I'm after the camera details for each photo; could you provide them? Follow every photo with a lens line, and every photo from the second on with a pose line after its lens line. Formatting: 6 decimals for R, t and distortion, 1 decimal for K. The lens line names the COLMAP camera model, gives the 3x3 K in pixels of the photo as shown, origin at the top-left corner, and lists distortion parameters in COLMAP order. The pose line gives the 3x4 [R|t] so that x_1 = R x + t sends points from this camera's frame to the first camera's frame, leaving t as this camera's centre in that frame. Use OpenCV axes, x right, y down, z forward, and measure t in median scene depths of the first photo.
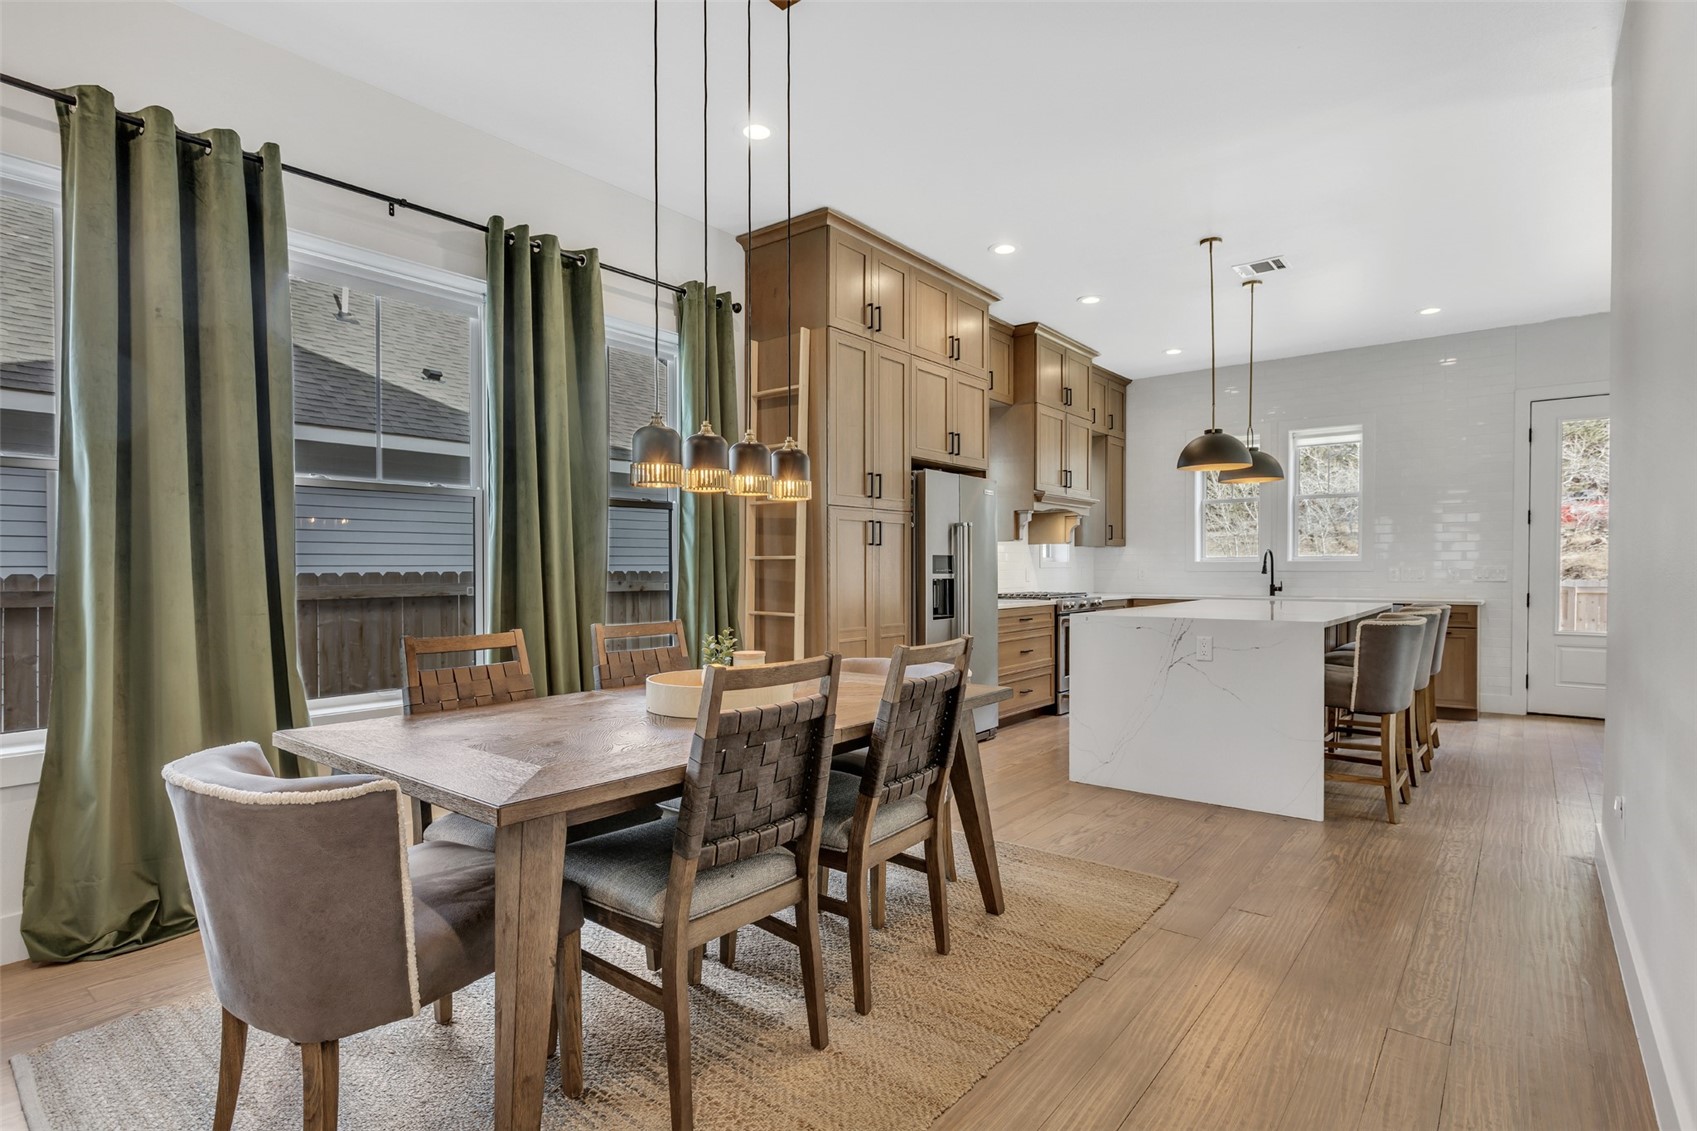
lens RADIAL K [[838.5, 0, 857.0], [0, 838.5, 572.6], [0, 0, 1]] dist [0.003177, 0.004192]
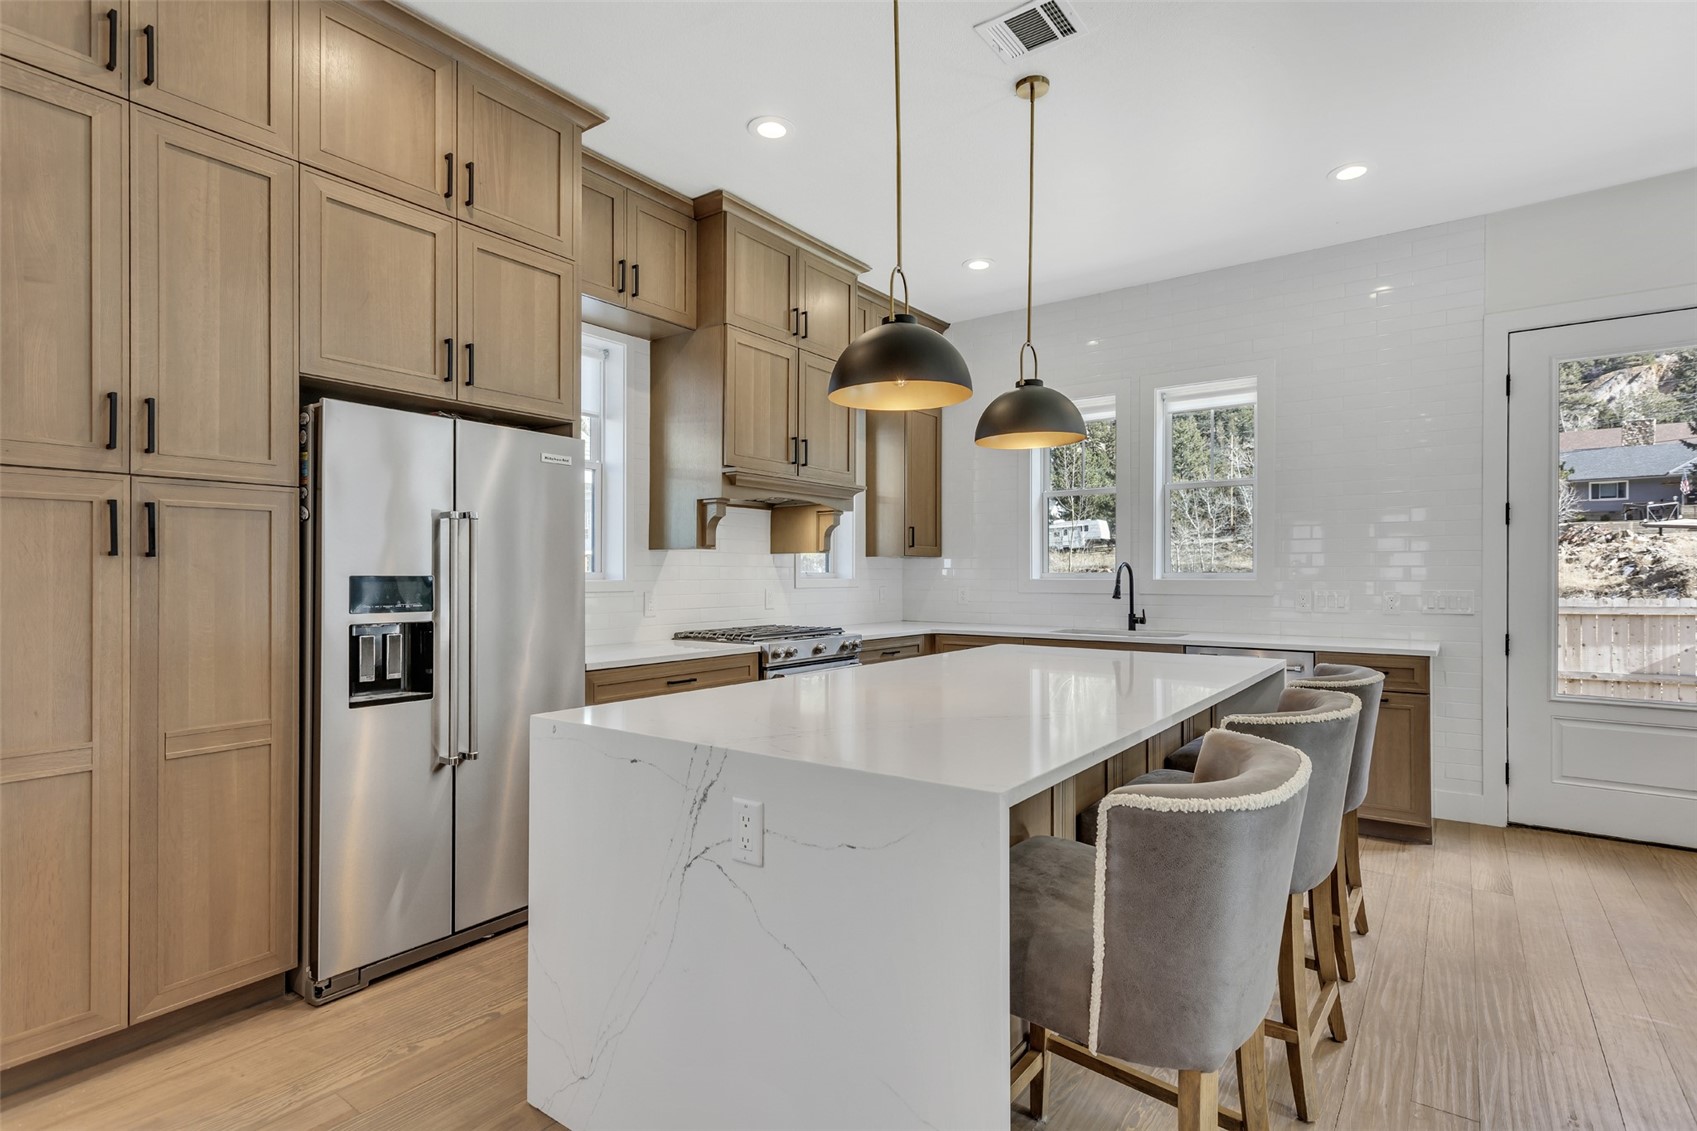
lens RADIAL K [[838.7, 0, 842.2], [0, 838.7, 568.9], [0, 0, 1]] dist [0.003740, -0.002246]
pose [[0.999418, 0.001975, 0.034063, 0.333266], [-0.001480, 0.999893, -0.014563, -0.016858], [-0.034088, 0.014504, 0.999314, 0.464258]]
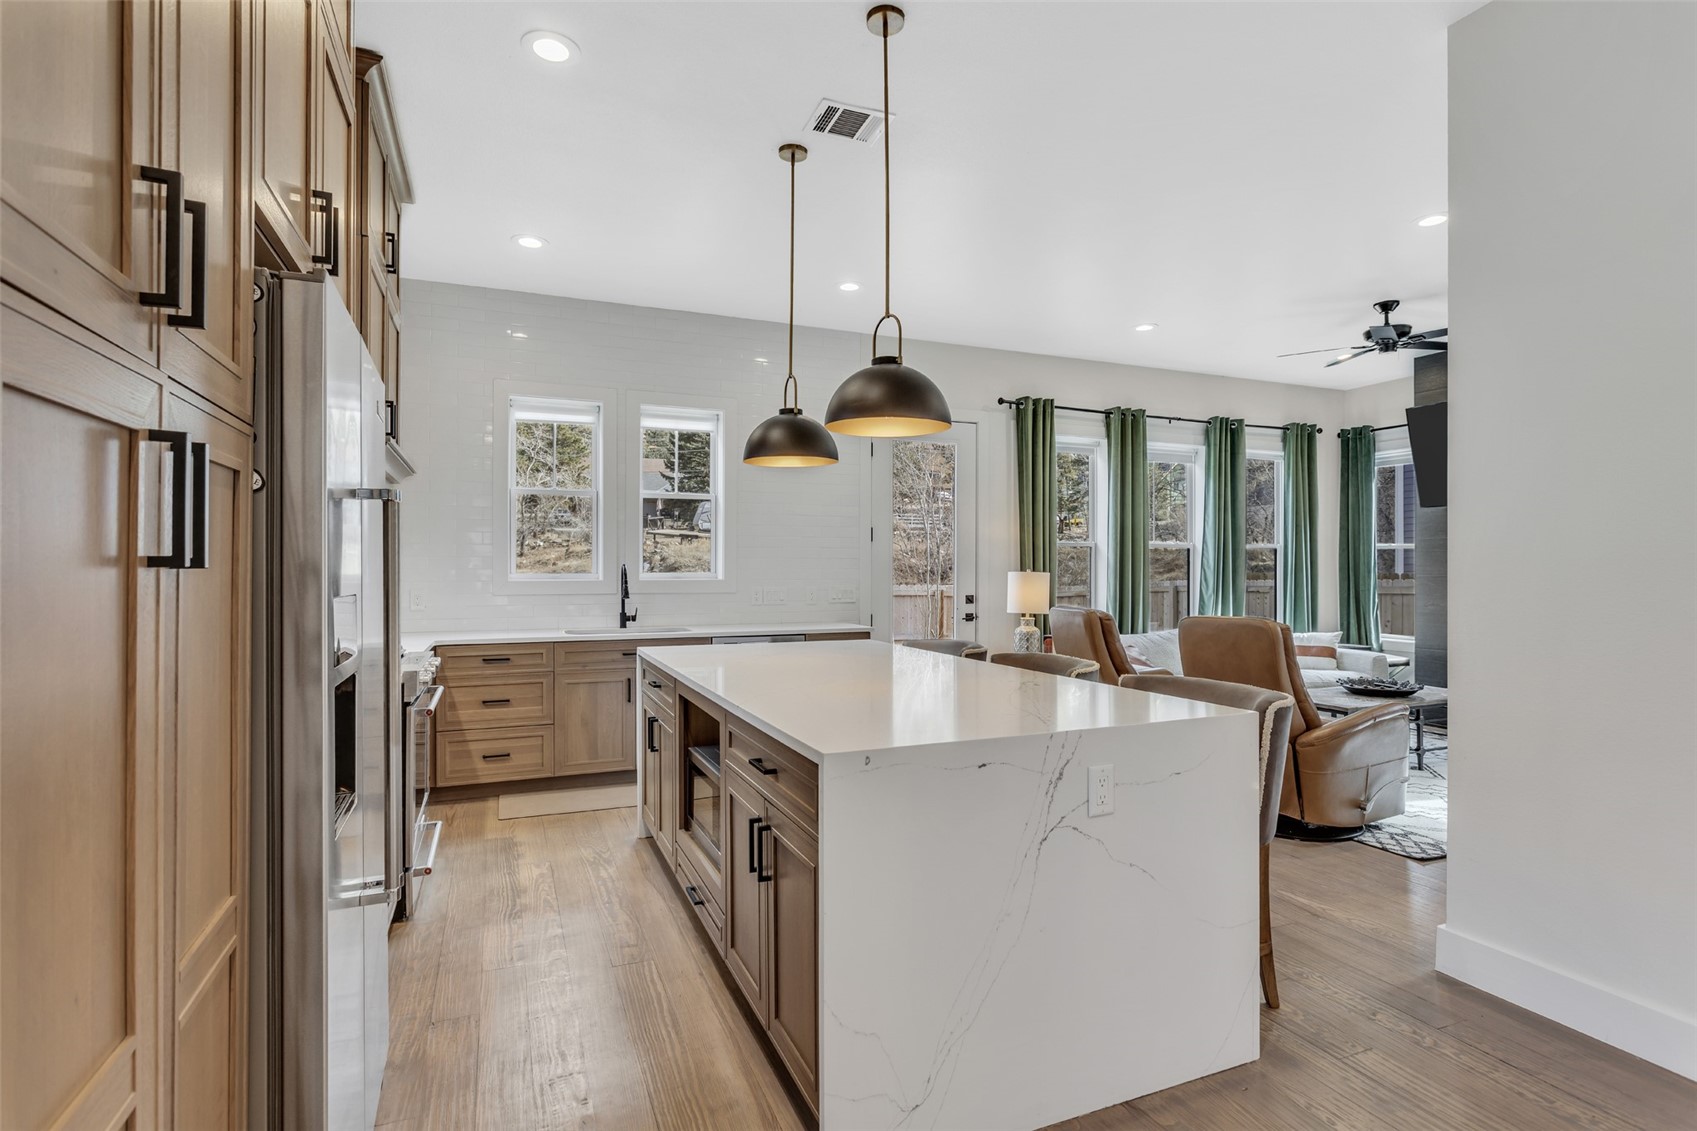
lens RADIAL K [[838.5, 0, 856.9], [0, 838.5, 568.9], [0, 0, 1]] dist [0.003177, 0.004192]
pose [[0.473530, 0.002388, 0.880774, -0.060226], [0.004090, 0.999980, -0.004910, -0.026814], [-0.880768, 0.005928, 0.473511, 0.670858]]
